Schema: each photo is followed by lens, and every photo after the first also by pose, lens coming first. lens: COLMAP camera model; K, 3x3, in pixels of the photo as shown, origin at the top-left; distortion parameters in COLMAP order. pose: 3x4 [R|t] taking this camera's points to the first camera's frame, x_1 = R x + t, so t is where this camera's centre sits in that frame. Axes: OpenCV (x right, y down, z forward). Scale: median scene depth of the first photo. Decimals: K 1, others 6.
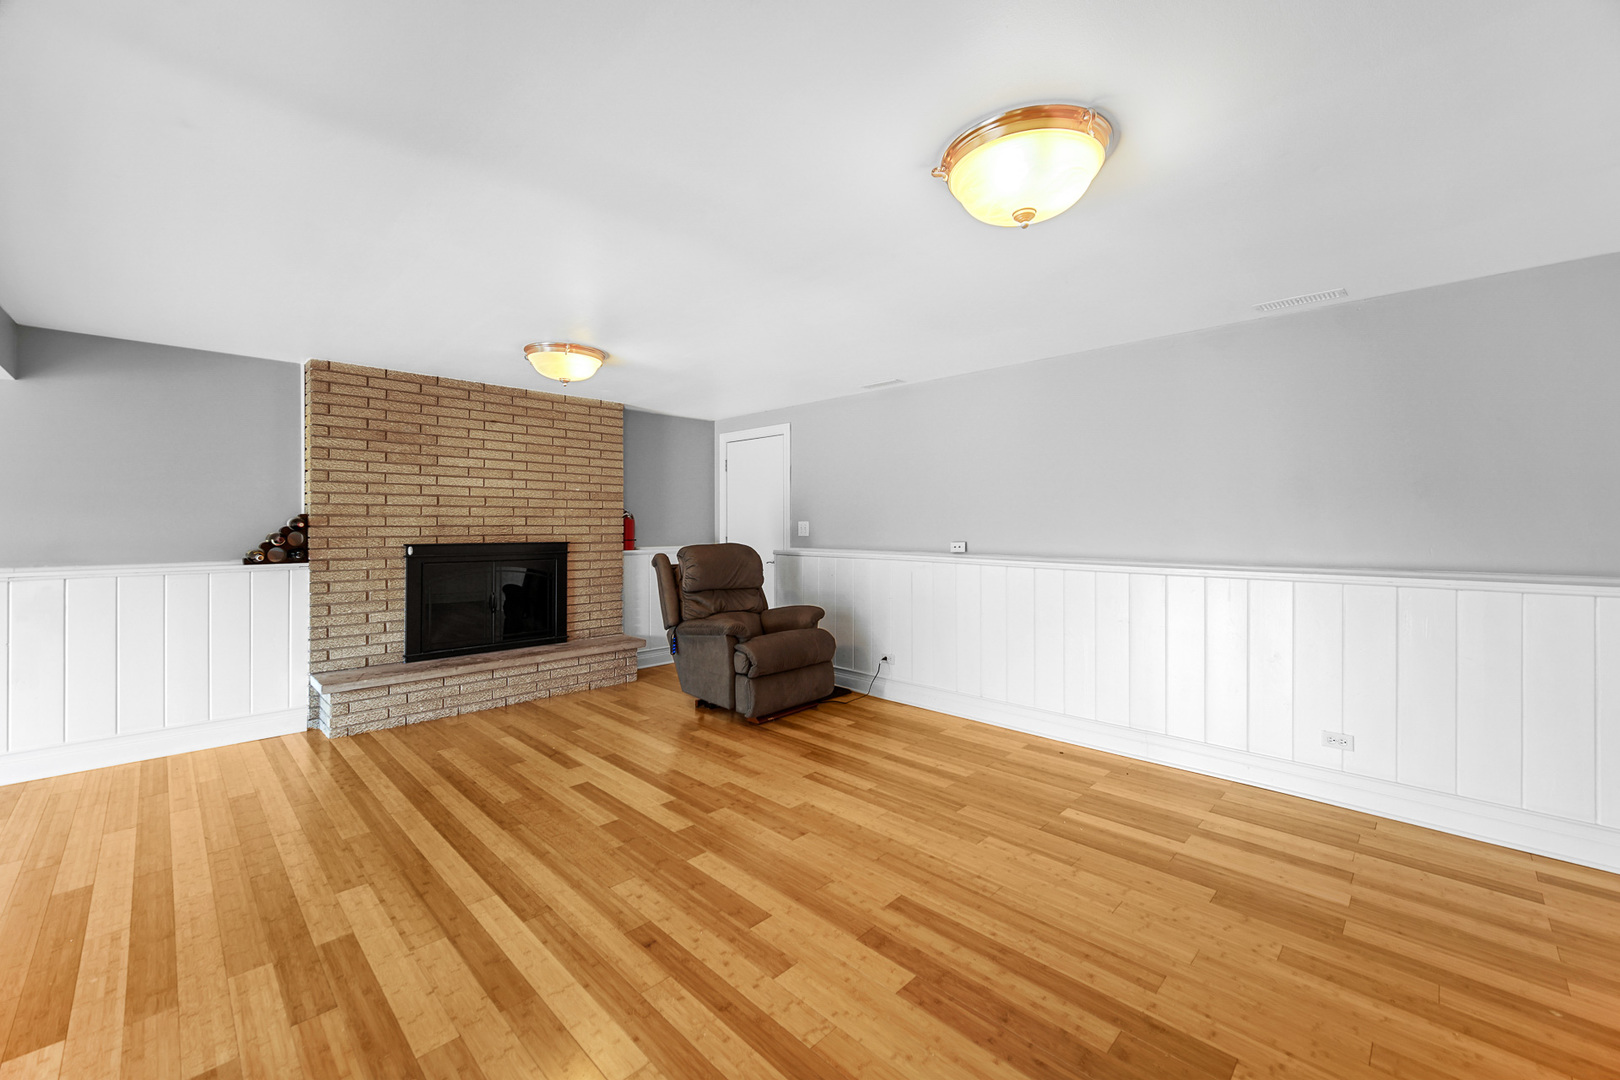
lens RADIAL K [[643.4, 0, 805.4], [0, 643.4, 532.2], [0, 0, 1]] dist [0.000185, 0.000453]
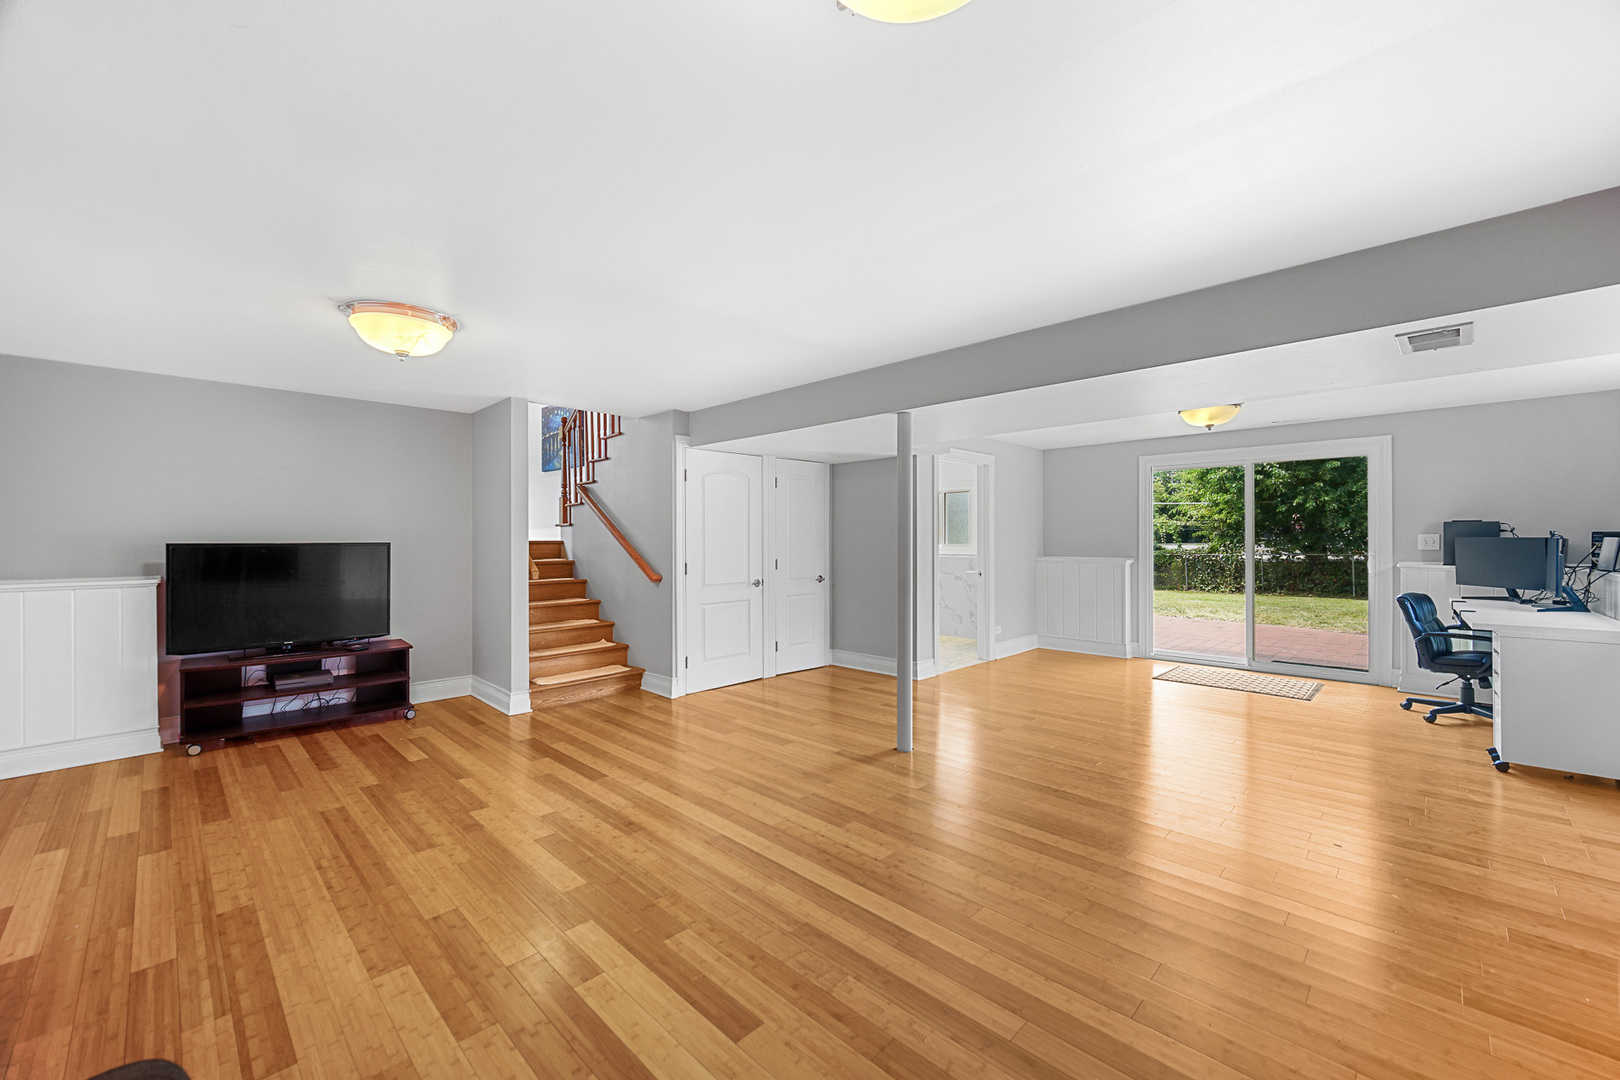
lens RADIAL K [[643.4, 0, 805.4], [0, 643.4, 532.2], [0, 0, 1]] dist [0.000185, 0.000453]
pose [[-0.999982, 0.005957, -0.000408, -0.575854], [0.005955, 0.999973, 0.004401, -0.026557], [0.000434, 0.004399, -0.999990, 2.194566]]
